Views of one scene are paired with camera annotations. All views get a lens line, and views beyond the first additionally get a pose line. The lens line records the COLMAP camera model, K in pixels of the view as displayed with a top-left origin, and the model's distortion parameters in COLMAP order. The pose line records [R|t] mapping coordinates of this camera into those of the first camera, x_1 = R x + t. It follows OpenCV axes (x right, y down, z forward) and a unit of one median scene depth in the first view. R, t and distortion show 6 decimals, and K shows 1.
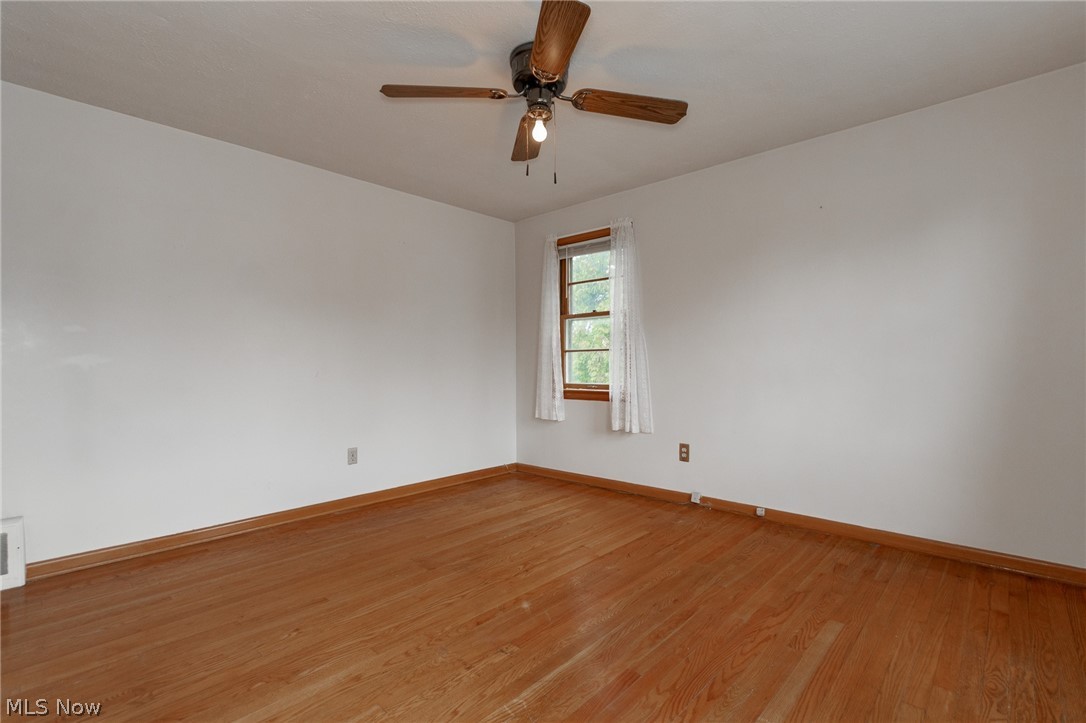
lens RADIAL K [[500.8, 0, 539.5], [0, 500.8, 372.6], [0, 0, 1]] dist [0.001742, 0.000104]
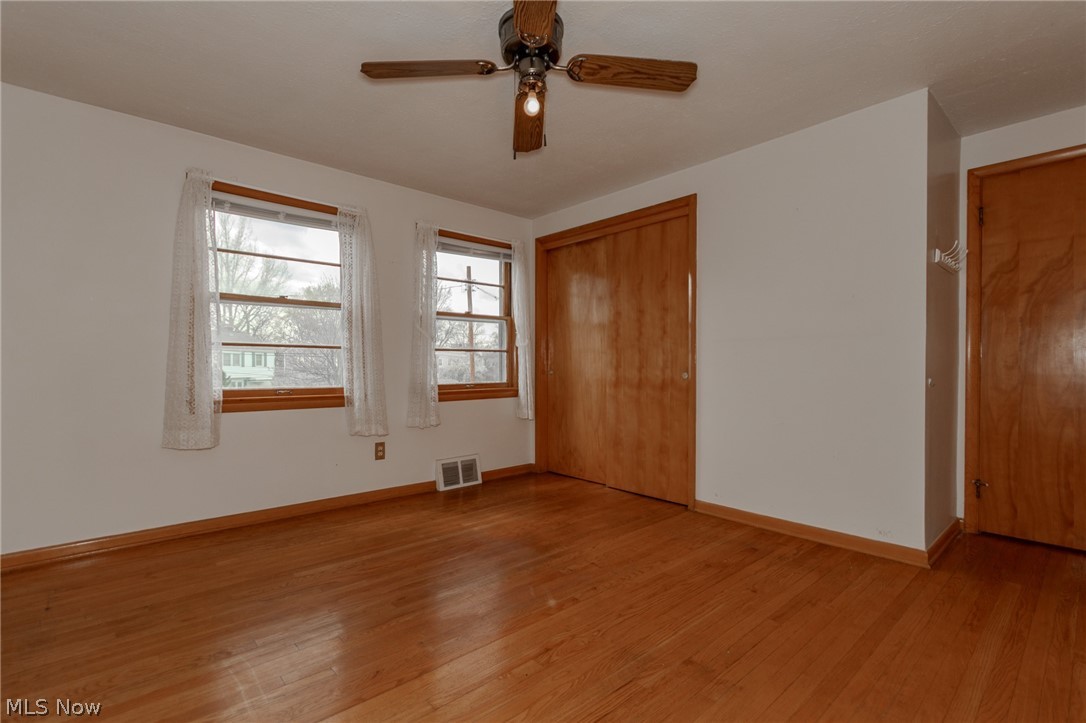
lens RADIAL K [[504.3, 0, 543.7], [0, 504.3, 369.5], [0, 0, 1]] dist [0.001639, -0.000820]
pose [[-0.997061, 0.004605, 0.076473, -0.068118], [0.007155, 0.999426, 0.033101, -0.021421], [-0.076276, 0.033551, -0.996522, 1.504229]]
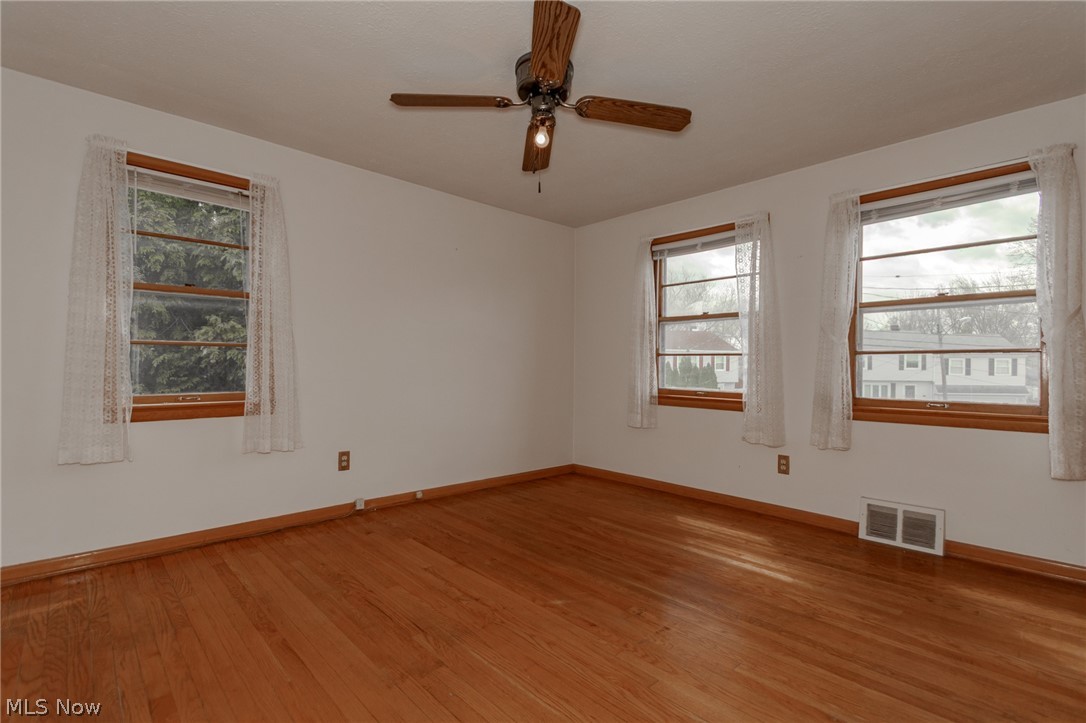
lens RADIAL K [[504.3, 0, 543.7], [0, 504.3, 369.5], [0, 0, 1]] dist [0.001639, -0.000820]
pose [[0.066500, 0.002842, 0.997782, -0.797001], [0.013889, 0.999896, -0.003774, -0.001829], [-0.997690, 0.014110, 0.066454, 0.725526]]
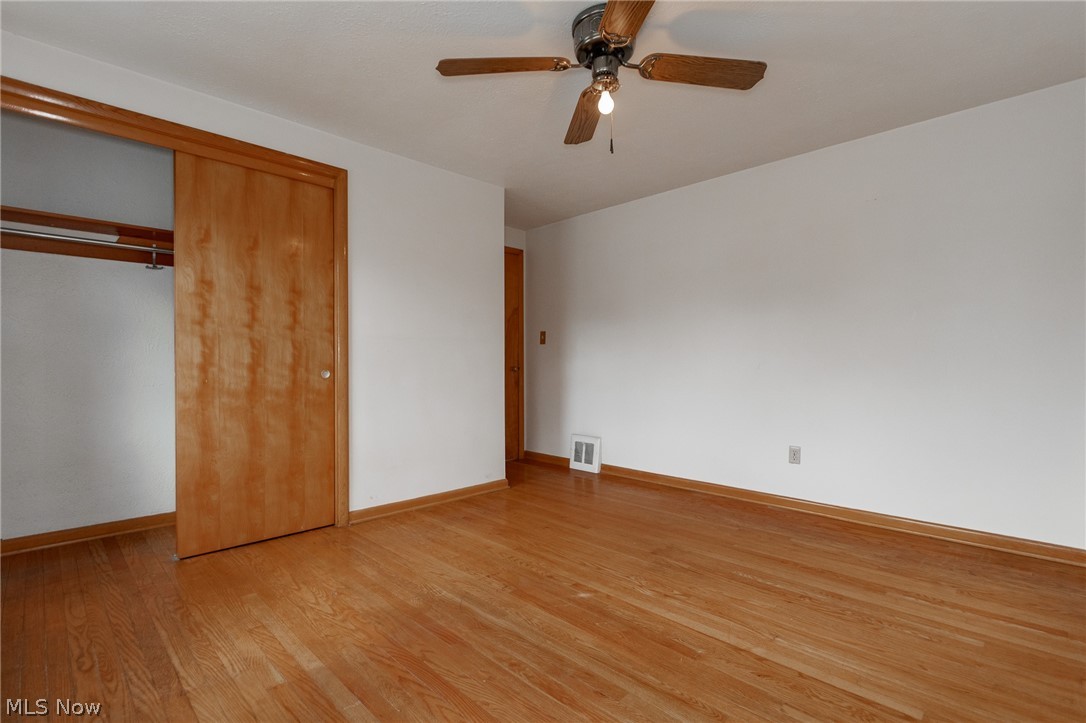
lens RADIAL K [[504.3, 0, 543.7], [0, 504.3, 369.5], [0, 0, 1]] dist [0.001639, -0.000820]
pose [[-0.032562, 0.020240, -0.999265, 0.737158], [-0.018772, 0.999606, 0.020859, -0.003398], [0.999293, 0.019437, -0.032169, 0.717812]]
